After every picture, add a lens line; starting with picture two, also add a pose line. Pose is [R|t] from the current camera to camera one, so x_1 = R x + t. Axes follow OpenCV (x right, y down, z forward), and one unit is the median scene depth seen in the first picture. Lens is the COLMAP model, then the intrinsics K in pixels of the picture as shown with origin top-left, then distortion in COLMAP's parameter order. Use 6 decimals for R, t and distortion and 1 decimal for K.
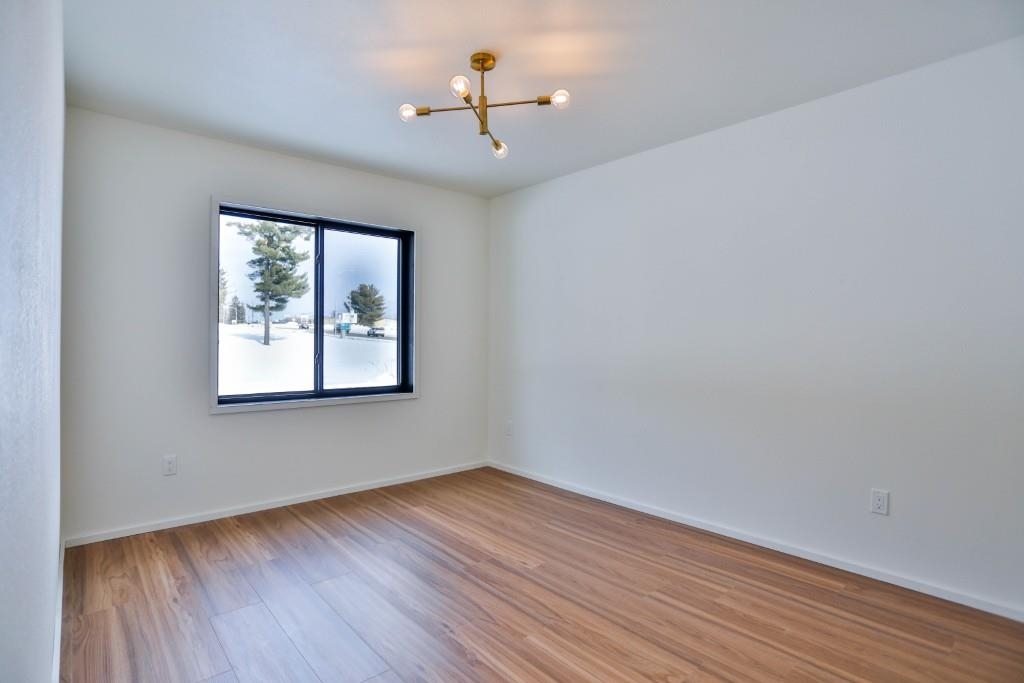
lens RADIAL K [[522.9, 0, 512.5], [0, 522.9, 340.5], [0, 0, 1]] dist [-0.052915, 0.000932]
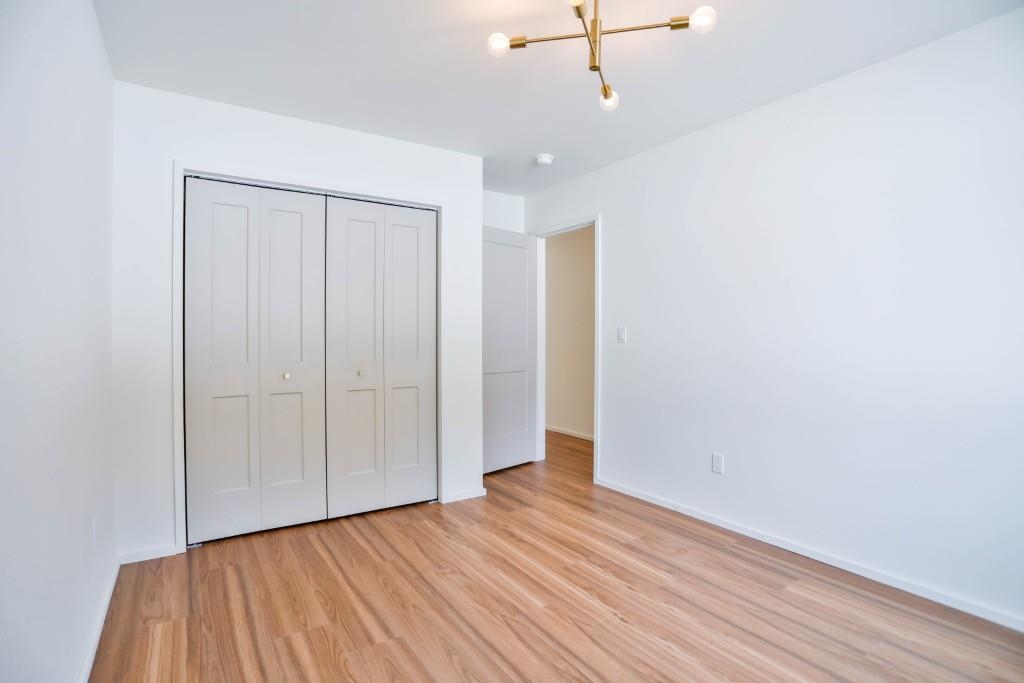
lens RADIAL K [[522.9, 0, 509.5], [0, 522.9, 336.8], [0, 0, 1]] dist [-0.052915, 0.000932]
pose [[-0.990911, -0.004100, 0.134458, -0.041430], [-0.002804, 0.999948, 0.009824, -0.005965], [-0.134491, 0.009358, -0.990871, 1.978086]]
